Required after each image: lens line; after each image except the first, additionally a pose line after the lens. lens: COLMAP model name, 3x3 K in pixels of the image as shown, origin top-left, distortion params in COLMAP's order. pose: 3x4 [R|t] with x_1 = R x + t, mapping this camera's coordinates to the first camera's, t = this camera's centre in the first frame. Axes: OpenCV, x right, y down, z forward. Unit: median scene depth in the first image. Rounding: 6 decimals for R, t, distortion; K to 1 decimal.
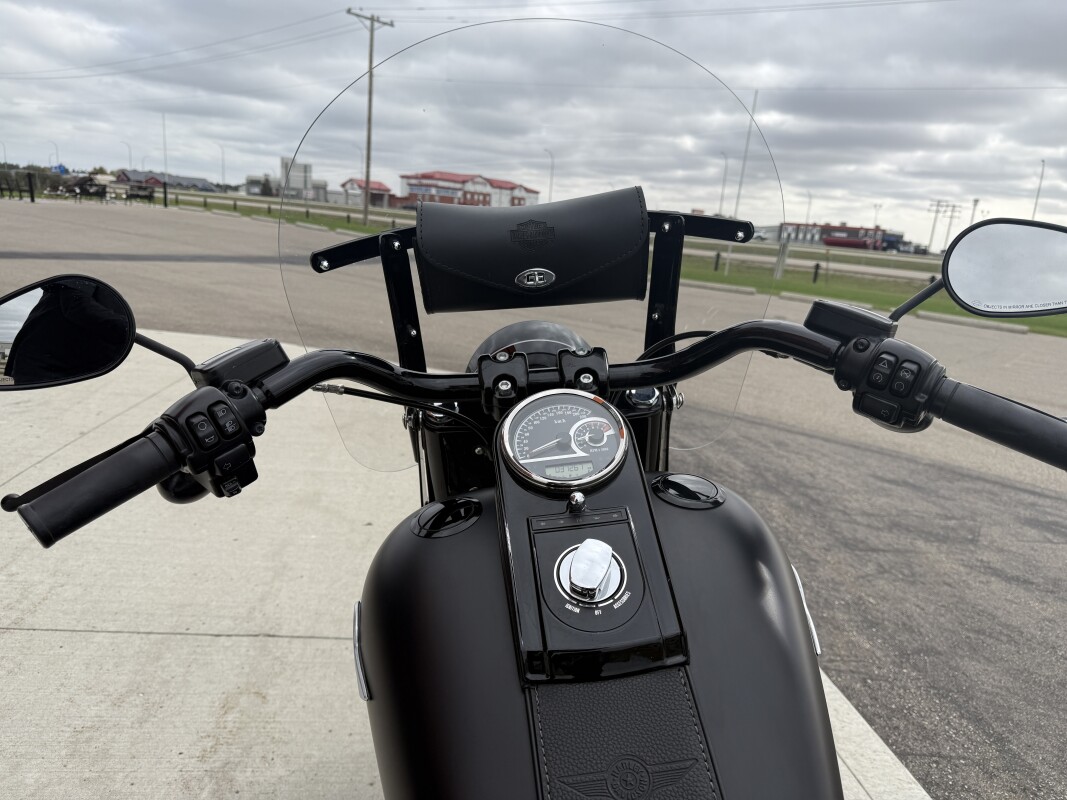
lens RADIAL K [[752.4, 0, 533.5], [0, 752.4, 400.0], [0, 0, 1]] dist [-0.046352, -0.008916]
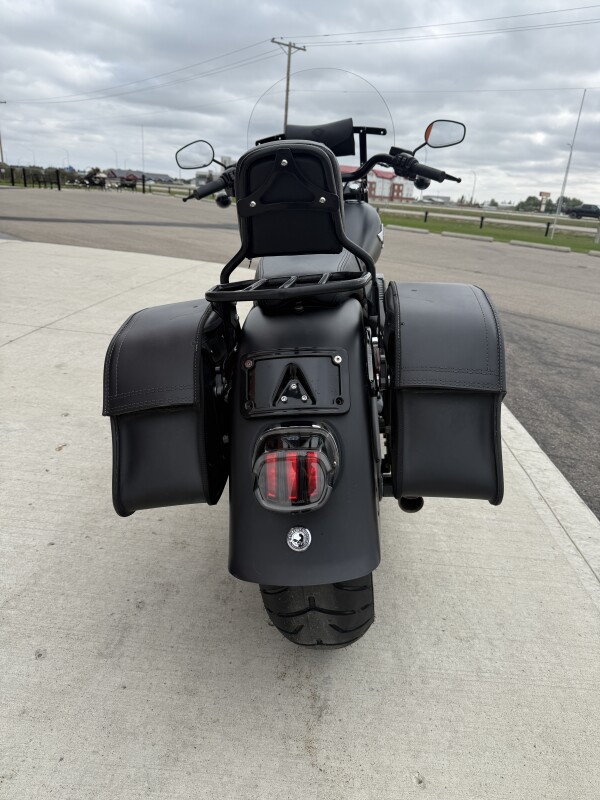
lens RADIAL K [[564.1, 0, 300.0], [0, 564.1, 400.0], [0, 0, 1]] dist [-0.046352, -0.008916]
pose [[0.982999, 0.044636, -0.178105, 0.135777], [-0.026488, 0.994328, 0.103001, 0.225904], [0.181692, -0.096532, 0.978606, -0.518705]]
